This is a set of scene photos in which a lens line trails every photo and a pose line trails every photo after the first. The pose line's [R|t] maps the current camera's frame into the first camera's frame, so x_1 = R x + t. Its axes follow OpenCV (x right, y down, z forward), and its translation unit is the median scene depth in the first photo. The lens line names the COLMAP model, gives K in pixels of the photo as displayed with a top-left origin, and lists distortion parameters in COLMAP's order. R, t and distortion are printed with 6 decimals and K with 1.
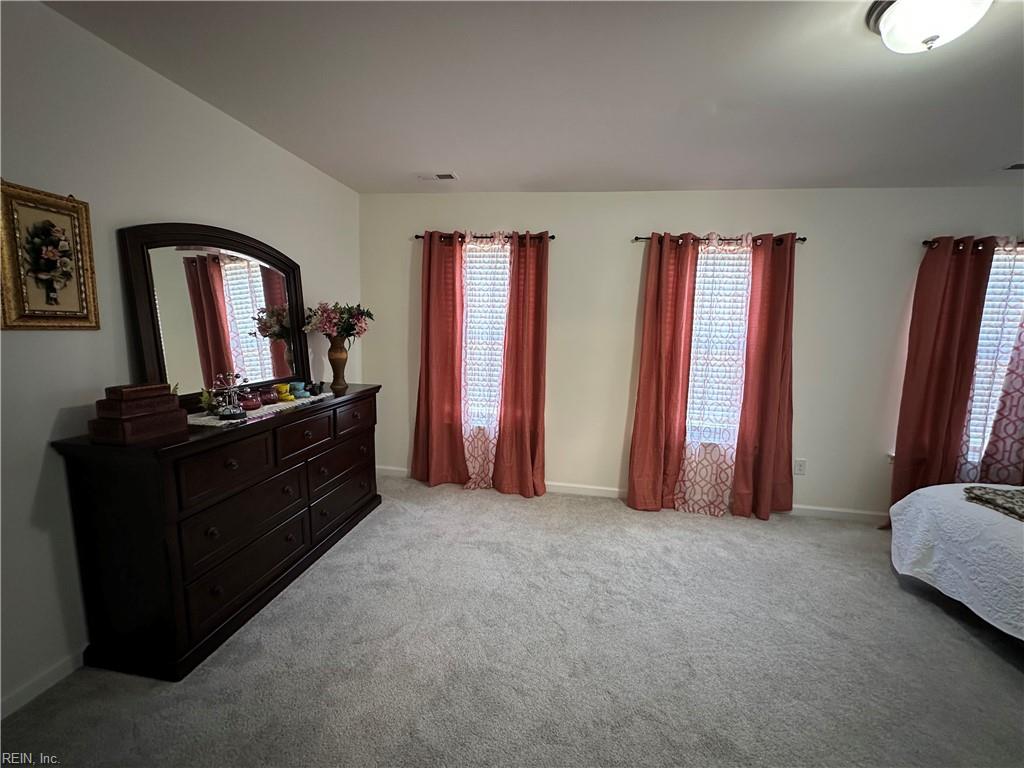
lens RADIAL K [[408.5, 0, 513.1], [0, 408.5, 383.0], [0, 0, 1]] dist [-0.002646, 0.000293]
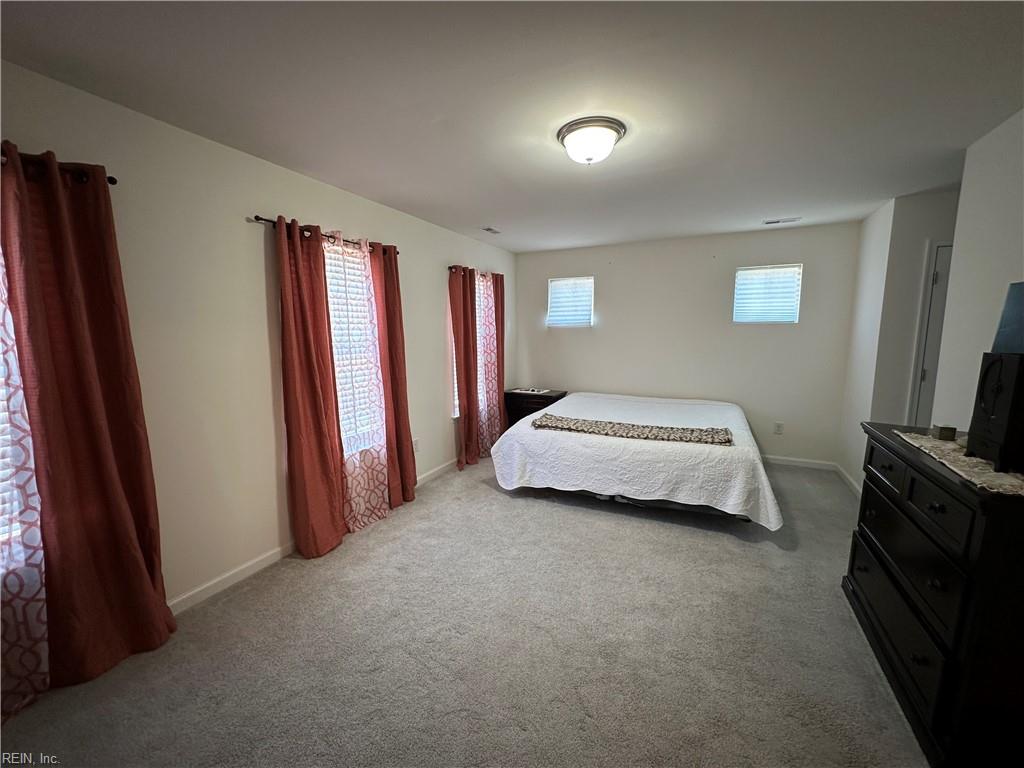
lens RADIAL K [[408.5, 0, 513.1], [0, 408.5, 383.0], [0, 0, 1]] dist [-0.002646, 0.000293]
pose [[0.290217, -0.156459, 0.944084, -0.320221], [0.147082, 0.982115, 0.117547, -0.075331], [-0.945590, 0.104744, 0.308038, 0.357719]]
